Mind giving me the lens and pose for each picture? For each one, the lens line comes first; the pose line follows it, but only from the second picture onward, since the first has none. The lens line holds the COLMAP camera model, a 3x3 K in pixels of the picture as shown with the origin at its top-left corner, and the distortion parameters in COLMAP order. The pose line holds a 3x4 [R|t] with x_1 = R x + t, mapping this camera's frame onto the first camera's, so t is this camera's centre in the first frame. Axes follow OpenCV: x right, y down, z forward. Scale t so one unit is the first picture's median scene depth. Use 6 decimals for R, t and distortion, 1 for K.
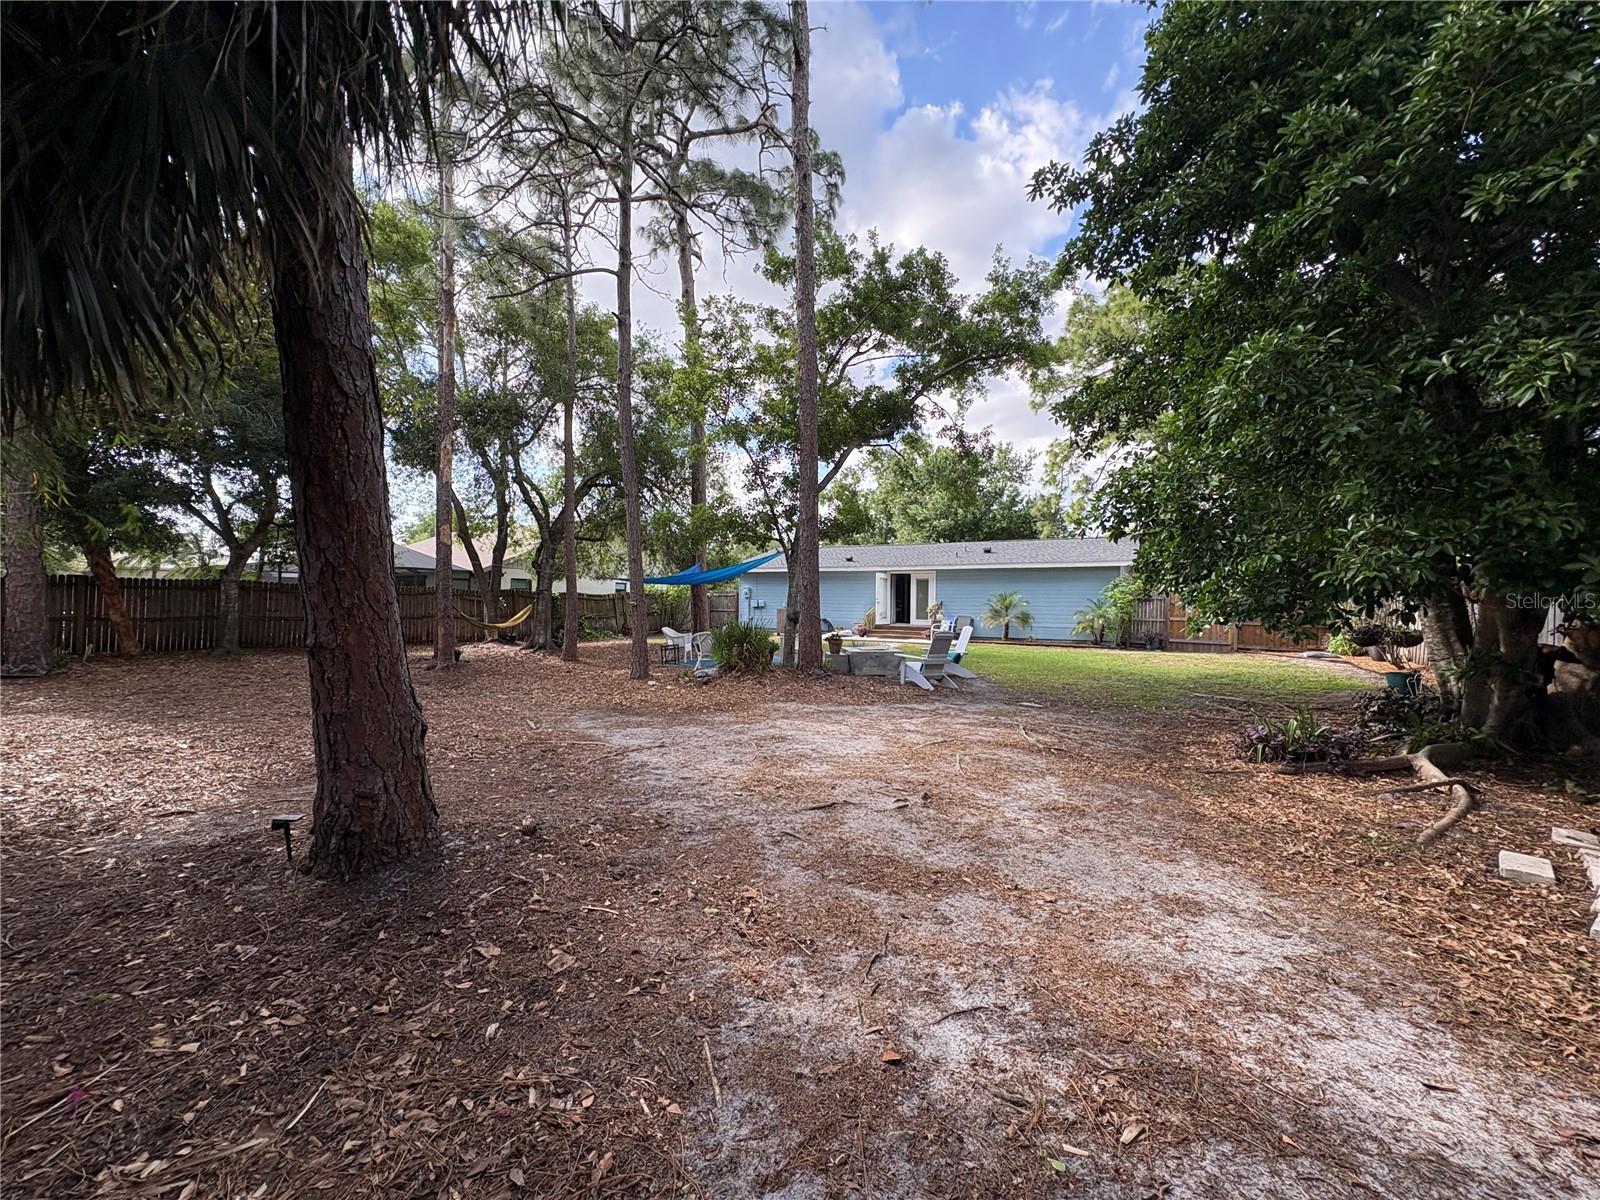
lens RADIAL K [[631.3, 0, 799.4], [0, 631.3, 599.7], [0, 0, 1]] dist [-0.000247, -0.000066]
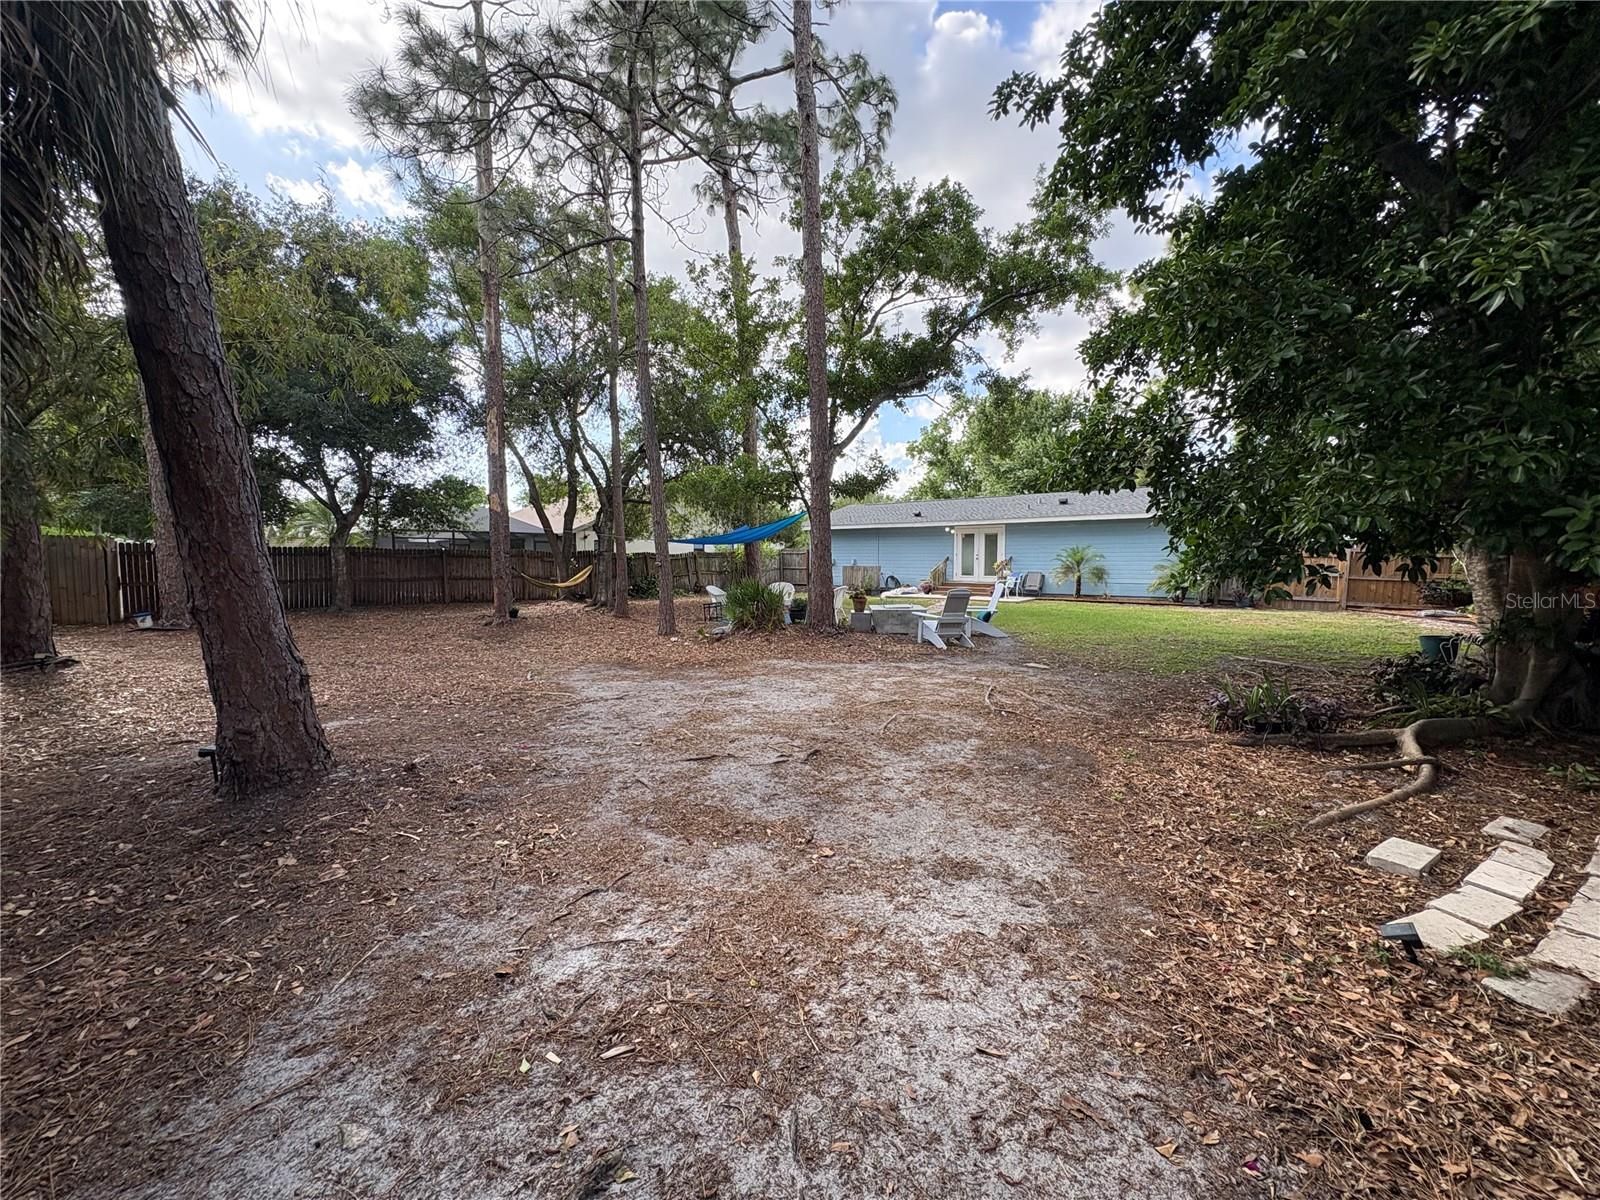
lens RADIAL K [[631.3, 0, 796.7], [0, 631.3, 600.6], [0, 0, 1]] dist [-0.000247, -0.000066]
pose [[0.985520, -0.001506, -0.169555, 0.172471], [0.013365, 0.997539, 0.068823, -0.002890], [0.169035, -0.070092, 0.983115, 0.003018]]
